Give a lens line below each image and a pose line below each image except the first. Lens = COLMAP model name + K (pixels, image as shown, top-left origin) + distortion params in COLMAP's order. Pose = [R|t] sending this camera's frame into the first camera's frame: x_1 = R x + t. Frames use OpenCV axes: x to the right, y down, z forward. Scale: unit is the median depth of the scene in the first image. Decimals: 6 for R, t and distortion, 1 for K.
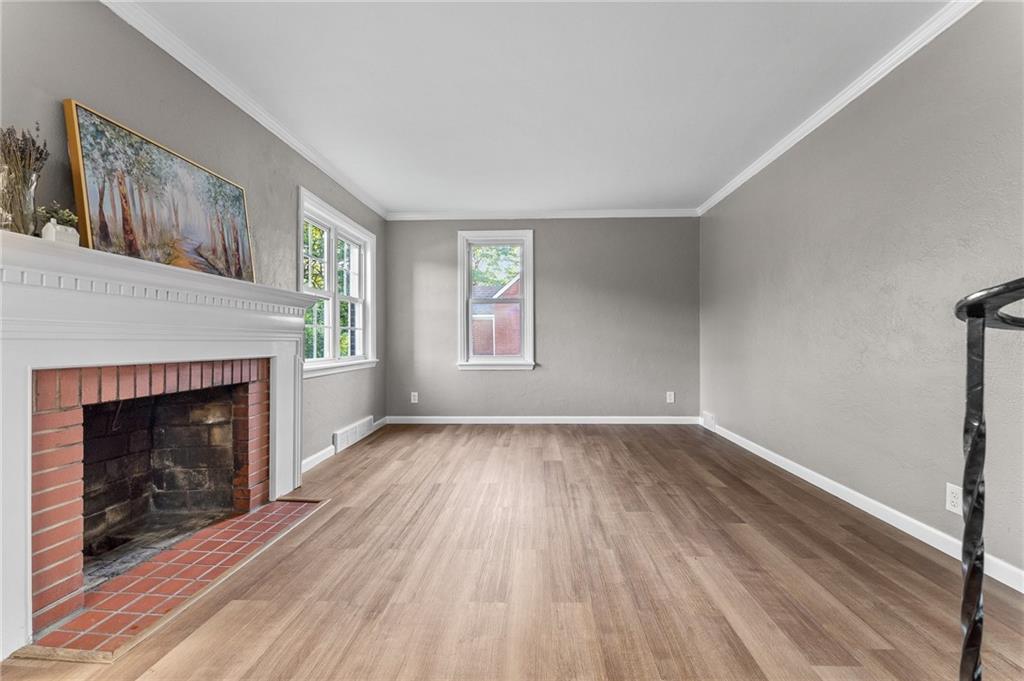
lens RADIAL K [[410.2, 0, 508.3], [0, 410.2, 343.7], [0, 0, 1]] dist [-0.012105, 0.000064]
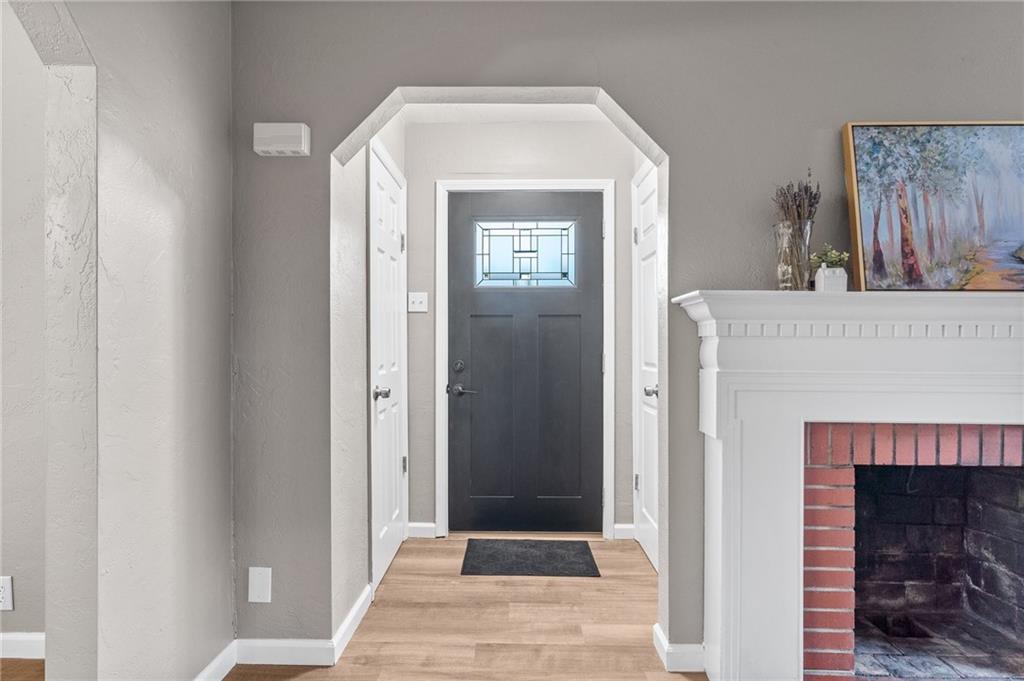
lens RADIAL K [[504.9, 0, 517.3], [0, 504.9, 343.1], [0, 0, 1]] dist [-0.001640, -0.001595]
pose [[0.041333, -0.005722, -0.999129, 0.015093], [-0.006886, 0.999958, -0.006012, -0.089214], [0.999122, 0.007128, 0.041292, 0.191463]]
